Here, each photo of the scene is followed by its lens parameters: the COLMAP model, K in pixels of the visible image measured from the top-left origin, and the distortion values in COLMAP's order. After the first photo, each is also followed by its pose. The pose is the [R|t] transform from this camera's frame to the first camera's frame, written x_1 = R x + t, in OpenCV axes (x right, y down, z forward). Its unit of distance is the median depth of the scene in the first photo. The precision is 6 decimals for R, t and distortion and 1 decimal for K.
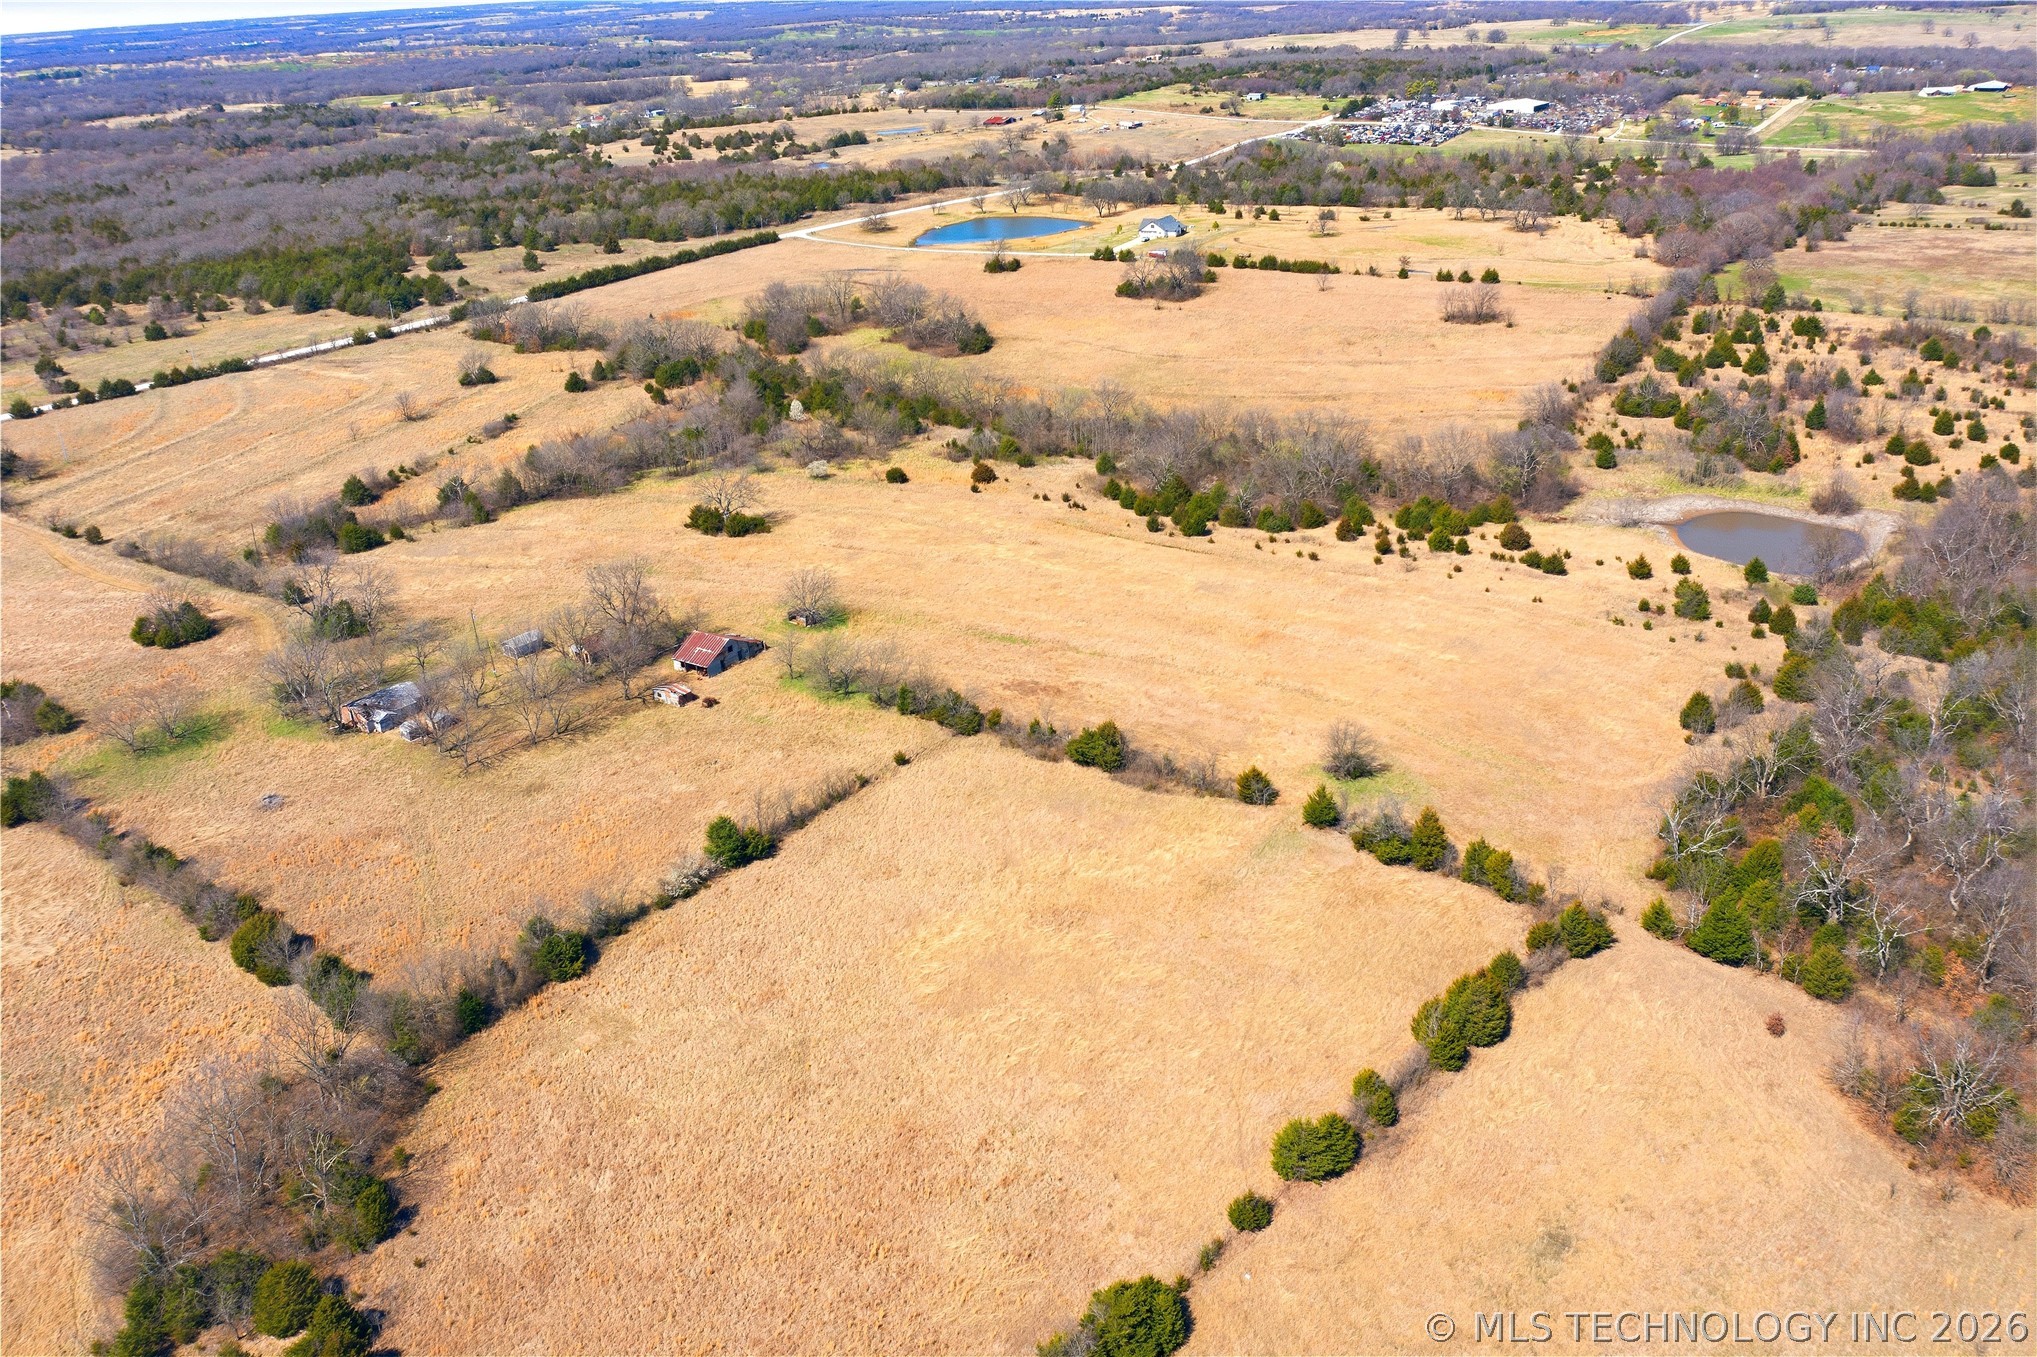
lens RADIAL K [[1573.8, 0, 1018.5], [0, 1573.8, 678.5], [0, 0, 1]] dist [-0.019316, 0.000785]
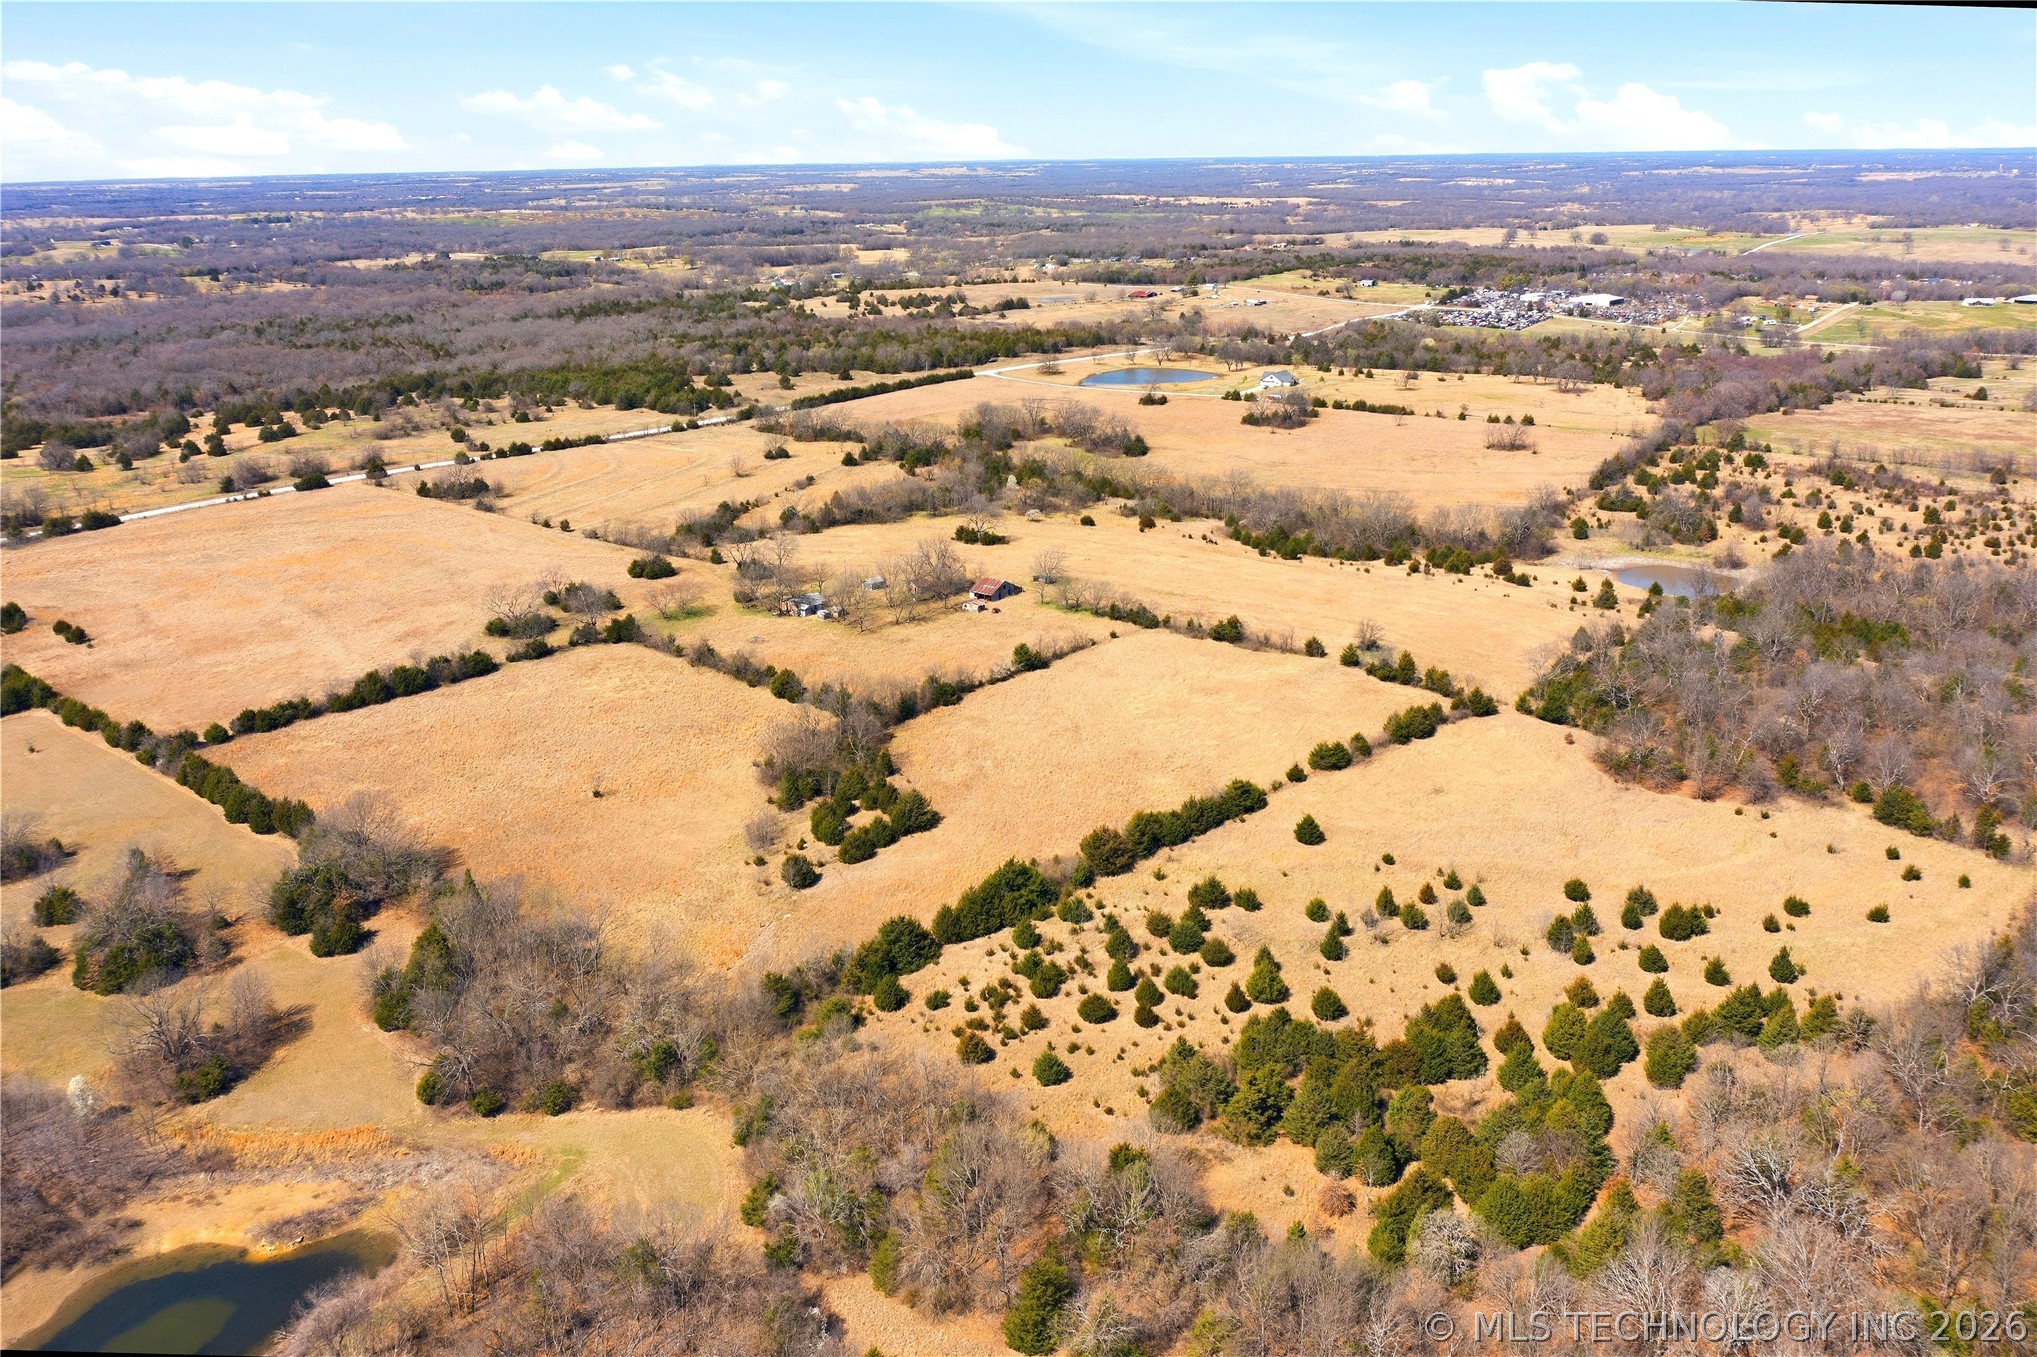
lens RADIAL K [[1614.7, 0, 1036.1], [0, 1614.7, 689.4], [0, 0, 1]] dist [-0.025256, 0.013904]
pose [[0.997189, 0.053144, -0.052827, -0.024260], [-0.058279, 0.993181, -0.100969, 0.116210], [0.047101, 0.103764, 0.993486, -0.305792]]
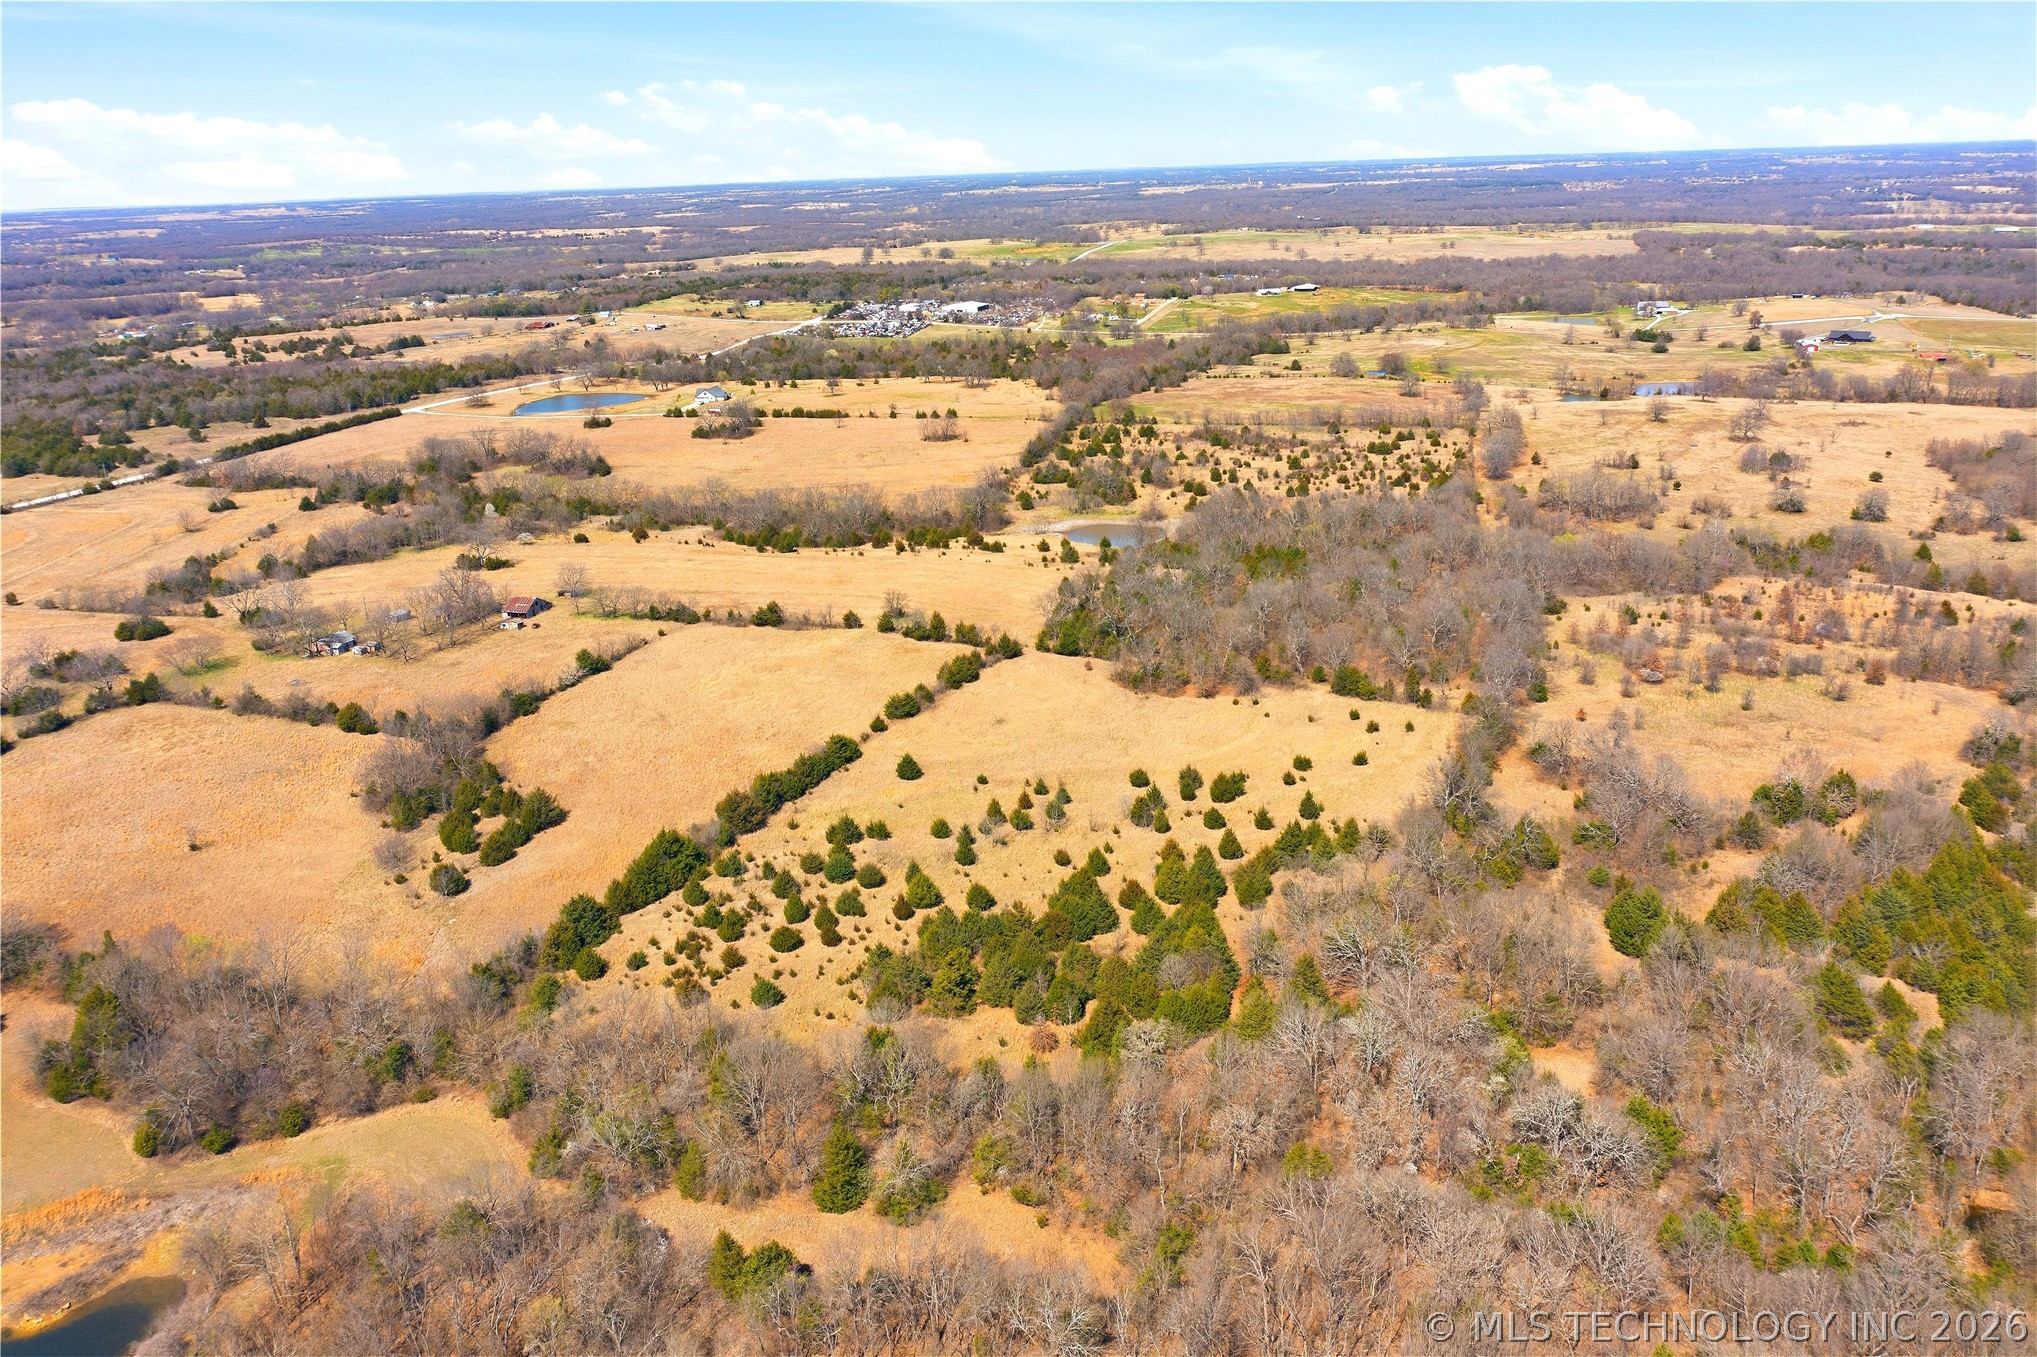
lens RADIAL K [[1573.8, 0, 1018.5], [0, 1573.8, 678.5], [0, 0, 1]] dist [-0.019316, 0.000785]
pose [[0.950114, -0.080763, 0.301266, -0.092807], [0.117390, 0.987466, -0.105499, 0.136475], [-0.288970, 0.135602, 0.947686, -0.342013]]
